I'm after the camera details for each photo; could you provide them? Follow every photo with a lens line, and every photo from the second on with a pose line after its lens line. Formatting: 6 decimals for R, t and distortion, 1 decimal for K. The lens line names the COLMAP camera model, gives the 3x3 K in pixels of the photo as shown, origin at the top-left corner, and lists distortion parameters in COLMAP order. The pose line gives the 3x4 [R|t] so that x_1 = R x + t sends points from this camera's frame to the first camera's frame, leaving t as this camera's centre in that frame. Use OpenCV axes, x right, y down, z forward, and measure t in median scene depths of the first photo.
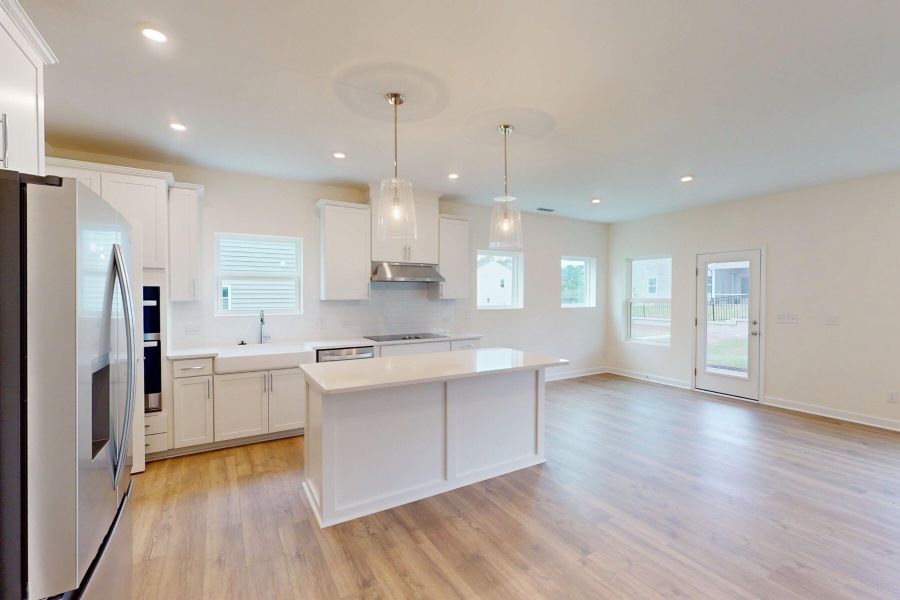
lens RADIAL K [[394.6, 0, 453.6], [0, 394.6, 297.9], [0, 0, 1]] dist [0.000697, 0.000236]
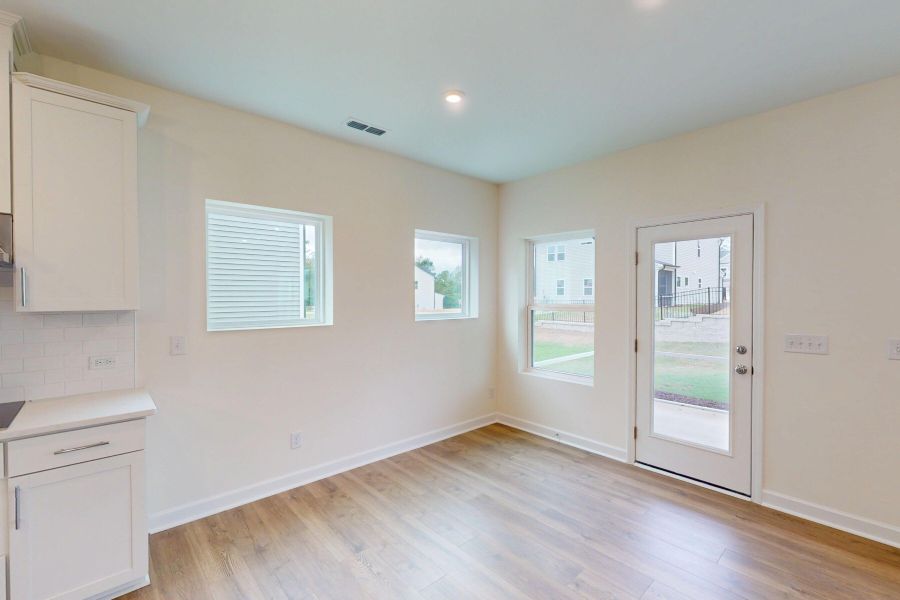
lens RADIAL K [[394.6, 0, 450.9], [0, 394.6, 296.1], [0, 0, 1]] dist [0.000697, 0.000236]
pose [[0.980860, -0.000280, 0.194714, 0.227361], [0.001989, 0.999961, -0.008583, -0.006169], [-0.194704, 0.008806, 0.980823, 0.465758]]
